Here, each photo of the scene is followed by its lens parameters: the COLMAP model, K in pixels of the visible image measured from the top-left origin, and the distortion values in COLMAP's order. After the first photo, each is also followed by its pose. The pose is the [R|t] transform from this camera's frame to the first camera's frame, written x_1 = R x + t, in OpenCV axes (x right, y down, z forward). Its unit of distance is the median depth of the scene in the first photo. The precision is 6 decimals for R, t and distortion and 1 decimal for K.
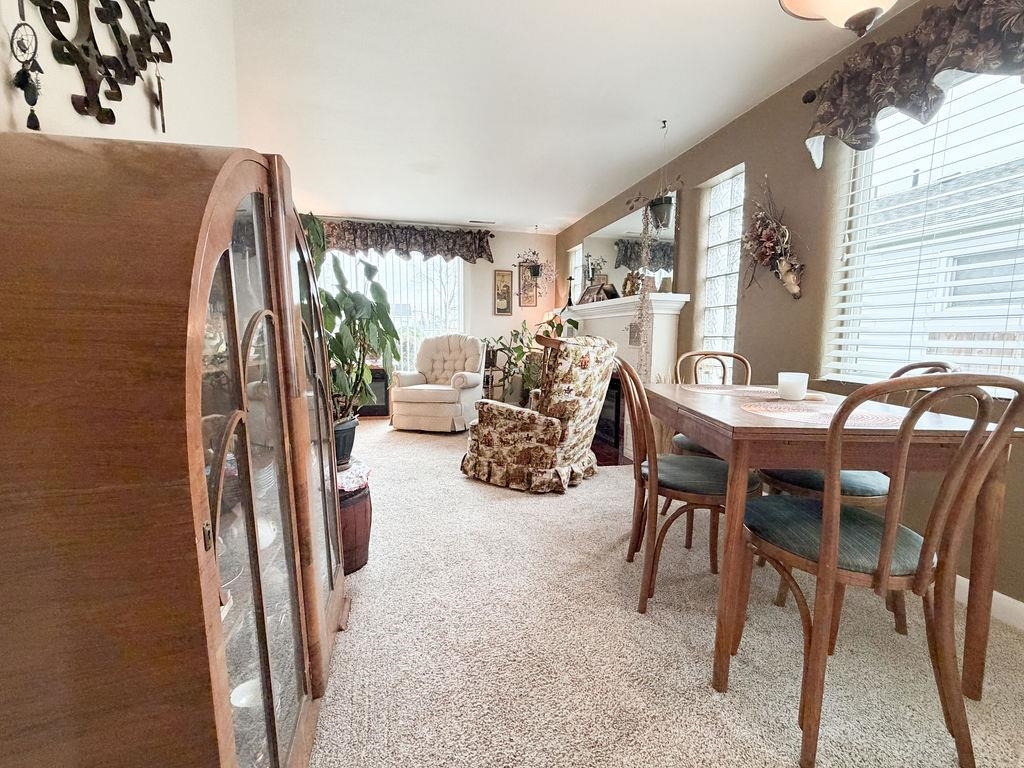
lens RADIAL K [[418.5, 0, 512.0], [0, 418.5, 384.0], [0, 0, 1]] dist [-0.000493, -0.000012]
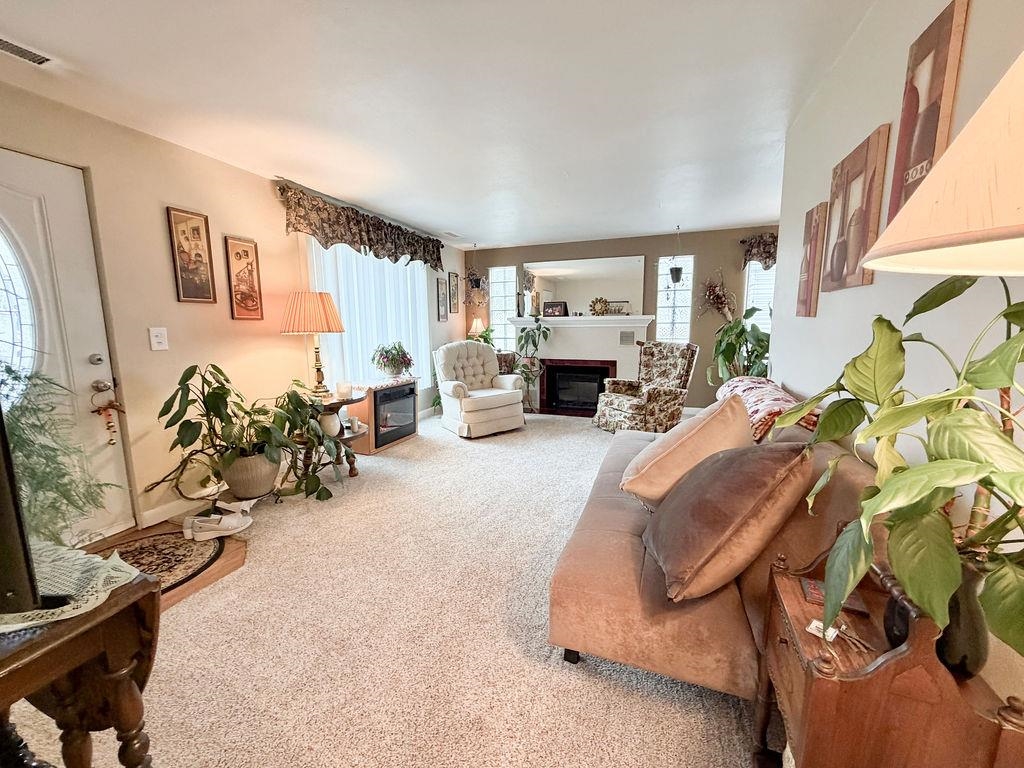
lens RADIAL K [[418.5, 0, 512.0], [0, 418.5, 384.0], [0, 0, 1]] dist [-0.000493, -0.000012]
pose [[0.590185, -0.104949, 0.800417, -1.416026], [0.101521, 0.993291, 0.055382, -0.093393], [-0.800859, 0.048573, 0.596880, 0.446456]]
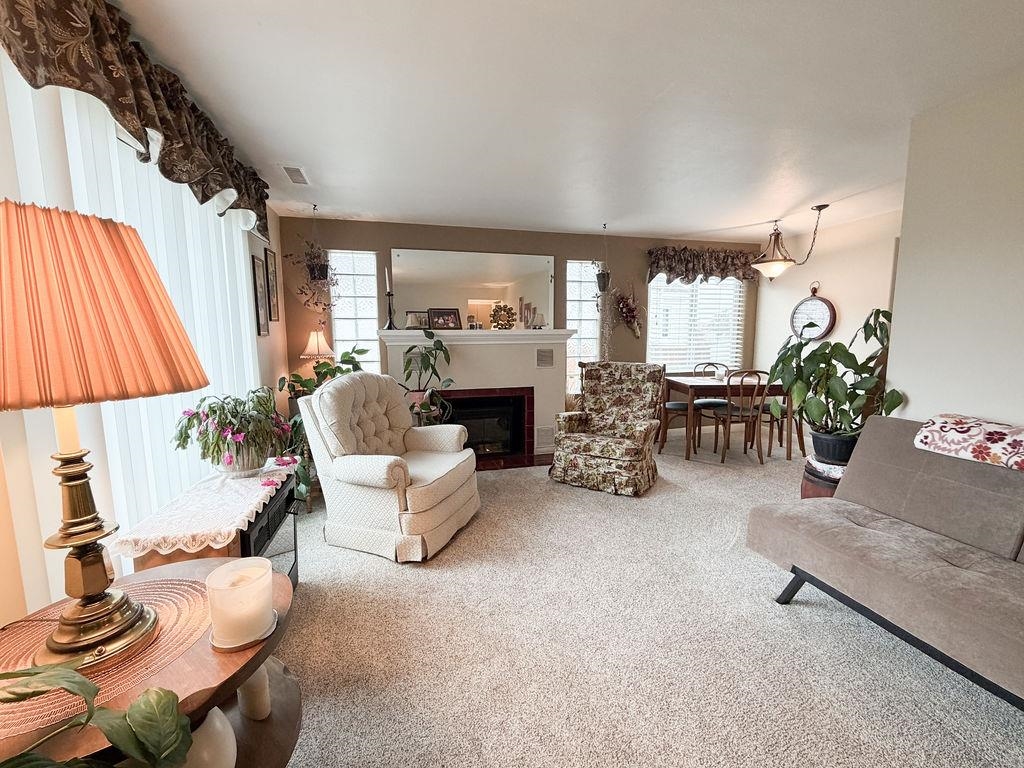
lens RADIAL K [[418.5, 0, 512.0], [0, 418.5, 384.0], [0, 0, 1]] dist [-0.000493, -0.000012]
pose [[0.001869, -0.103490, 0.994629, -1.089330], [0.131521, 0.986016, 0.102347, -0.211196], [-0.991312, 0.130624, 0.015454, 1.210143]]
